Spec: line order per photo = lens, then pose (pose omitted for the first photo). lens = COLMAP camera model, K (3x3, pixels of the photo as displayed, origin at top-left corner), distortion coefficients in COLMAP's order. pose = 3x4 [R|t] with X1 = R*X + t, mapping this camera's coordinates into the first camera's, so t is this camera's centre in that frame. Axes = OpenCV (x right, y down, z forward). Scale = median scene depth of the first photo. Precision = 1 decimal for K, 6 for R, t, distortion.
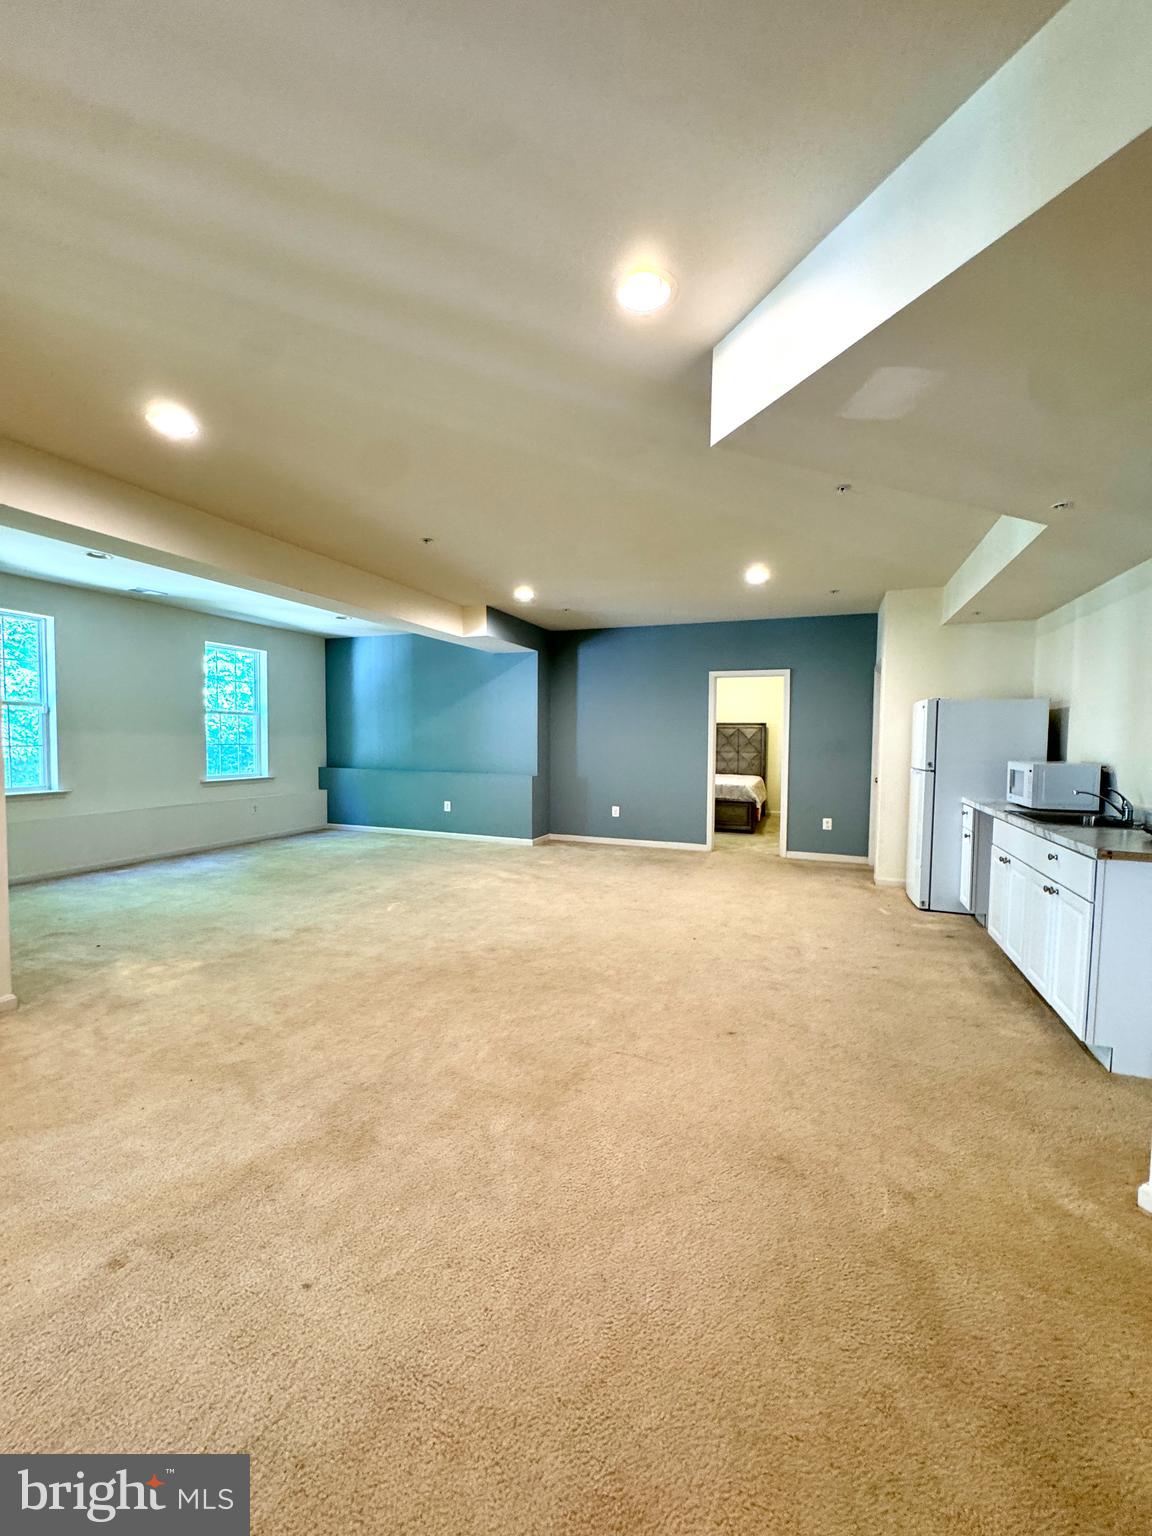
lens RADIAL K [[617.8, 0, 576.0], [0, 617.8, 768.0], [0, 0, 1]] dist [0.000176, 0.000100]
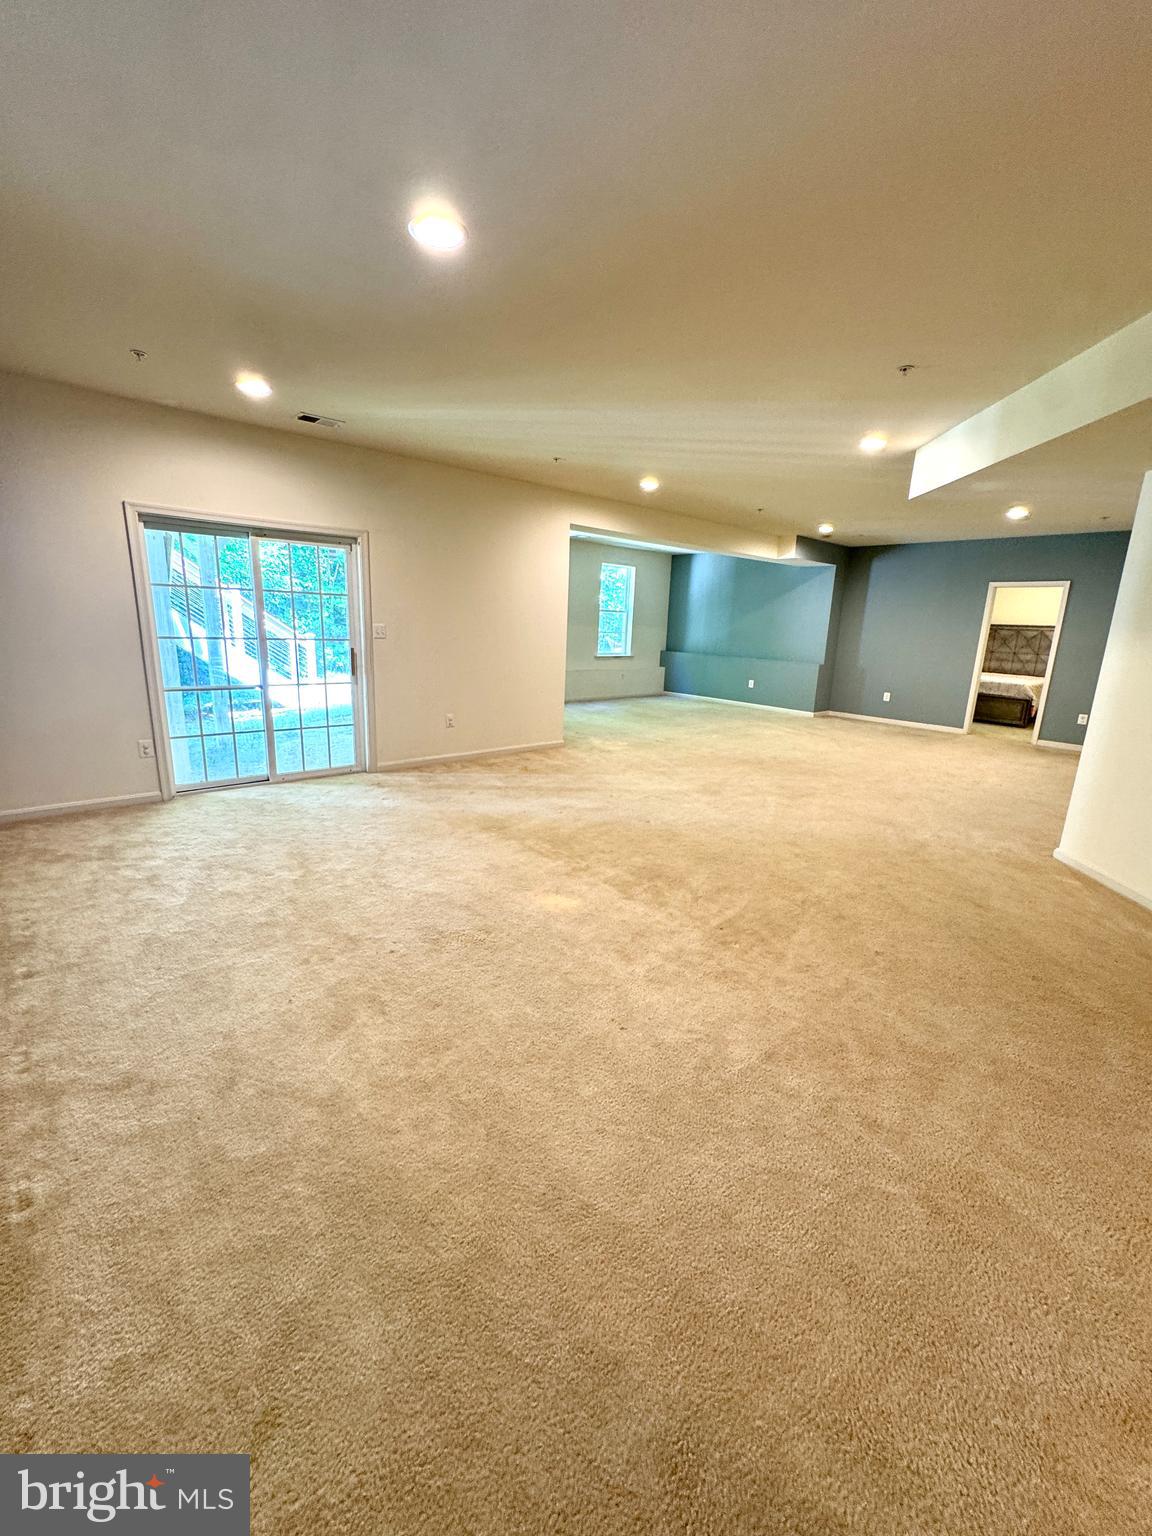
lens RADIAL K [[619.9, 0, 576.0], [0, 619.9, 768.0], [0, 0, 1]] dist [-0.000513, 0.000043]
pose [[0.891221, 0.127288, -0.435342, 0.091014], [-0.050029, 0.981545, 0.184571, 0.015447], [0.450801, -0.142714, 0.881142, -0.555578]]
